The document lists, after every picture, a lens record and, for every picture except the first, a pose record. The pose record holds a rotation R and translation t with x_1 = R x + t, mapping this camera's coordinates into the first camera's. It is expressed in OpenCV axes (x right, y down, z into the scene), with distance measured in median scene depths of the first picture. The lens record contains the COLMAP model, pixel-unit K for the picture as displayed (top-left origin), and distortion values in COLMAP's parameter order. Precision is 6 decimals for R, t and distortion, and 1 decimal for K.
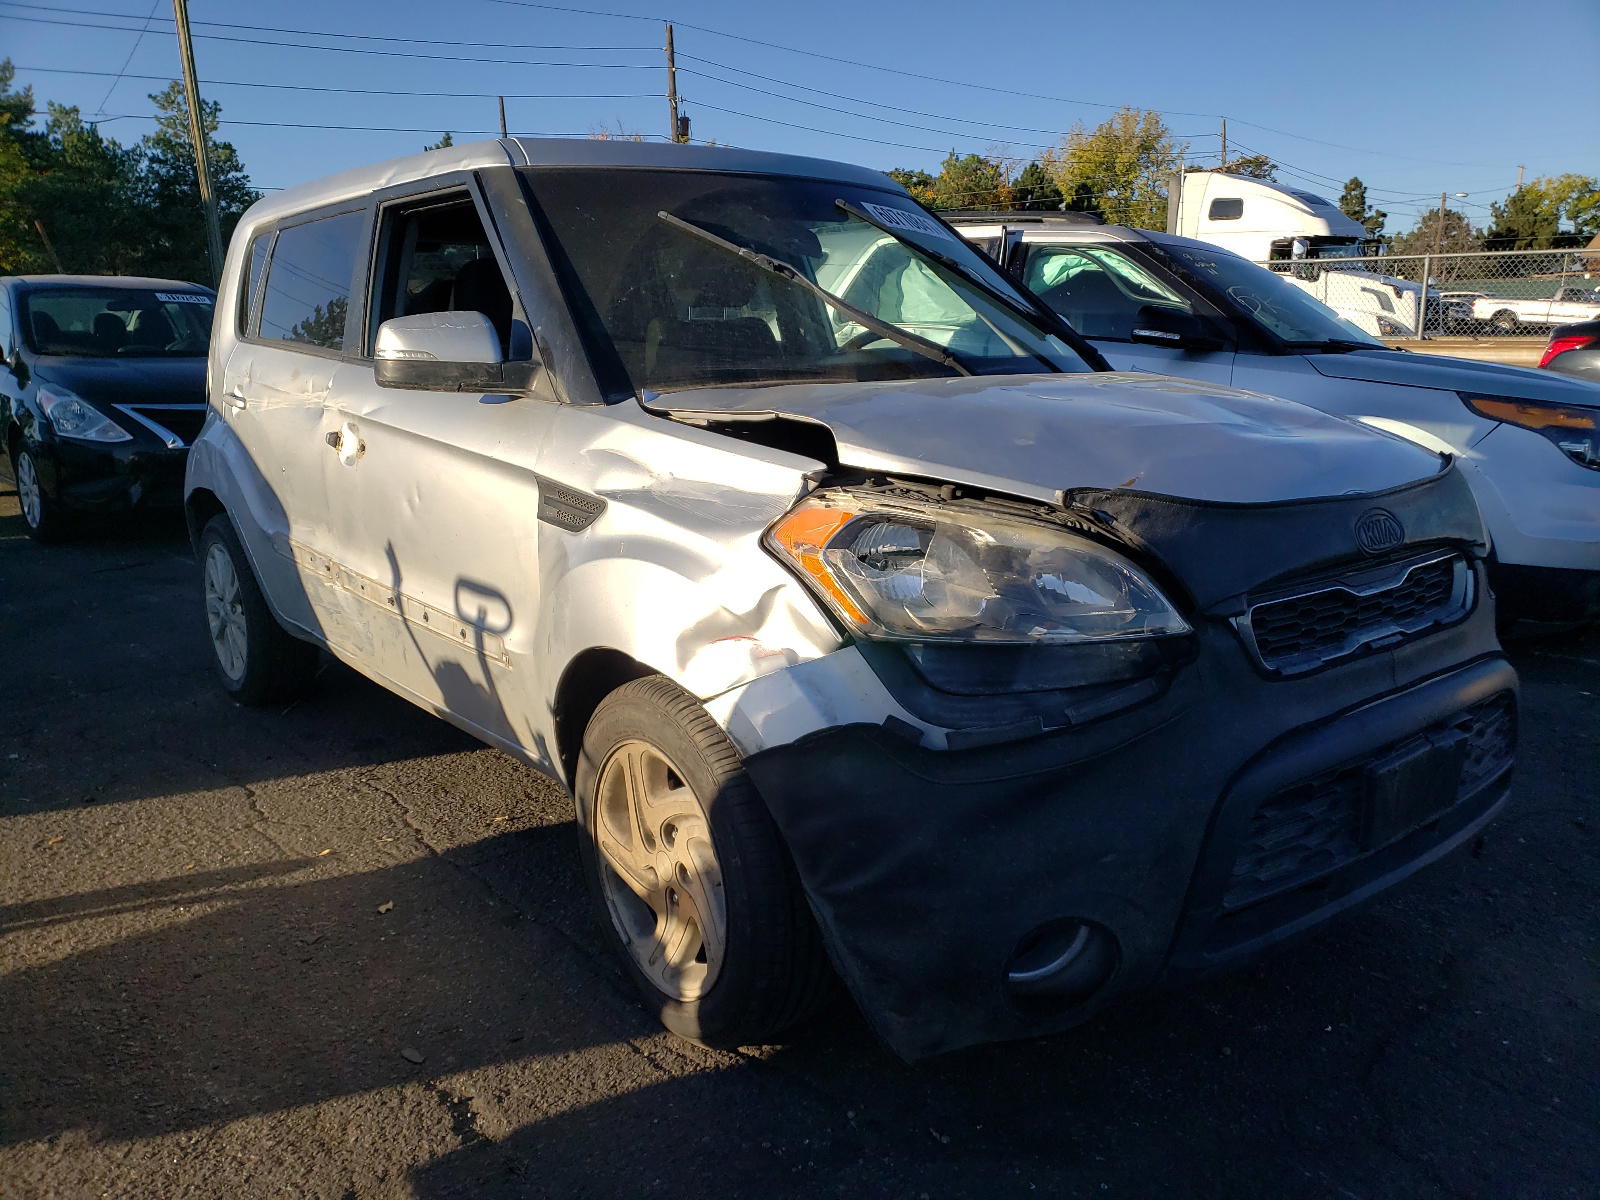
lens RADIAL K [[1211.2, 0, 799.4], [0, 1211.2, 603.8], [0, 0, 1]] dist [0.013301, 0.002345]
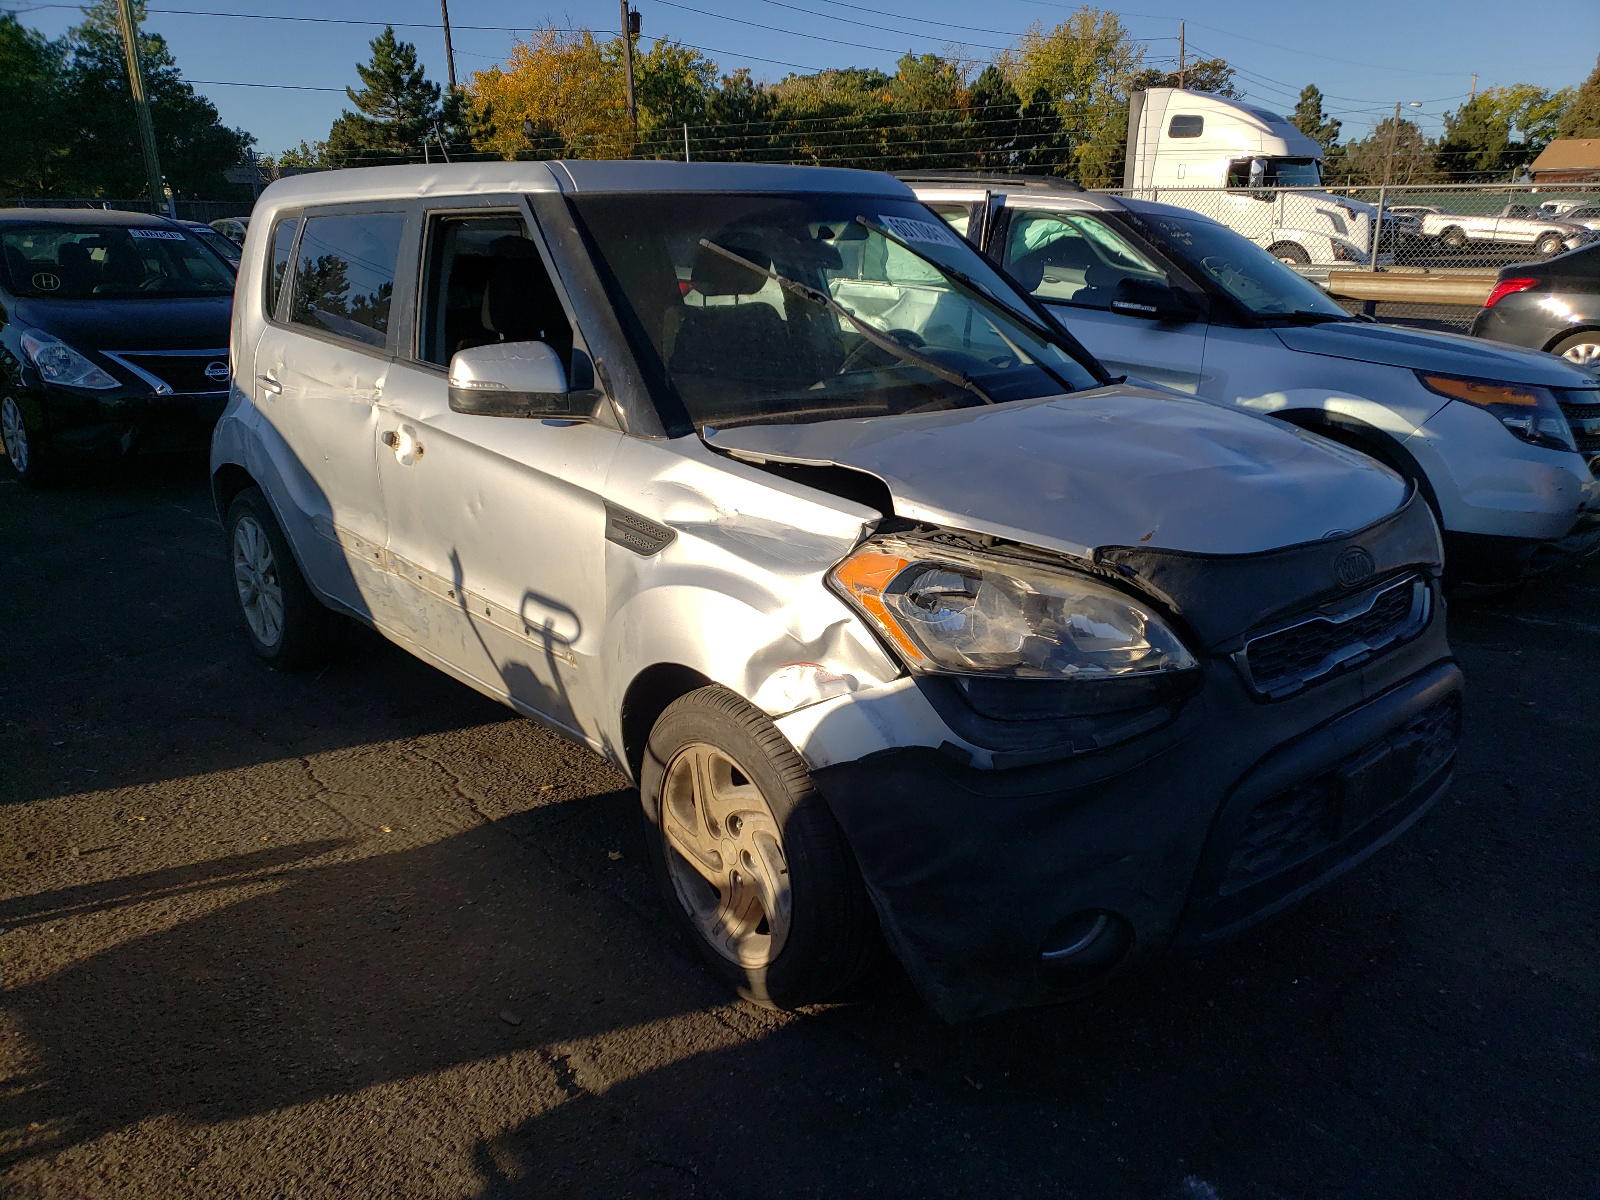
lens RADIAL K [[1211.2, 0, 802.7], [0, 1211.2, 594.1], [0, 0, 1]] dist [0.013301, 0.002345]
pose [[0.999112, -0.000608, 0.042122, -0.080669], [-0.002189, 0.997796, 0.066315, -0.091606], [-0.042069, -0.066348, 0.996909, -0.111450]]
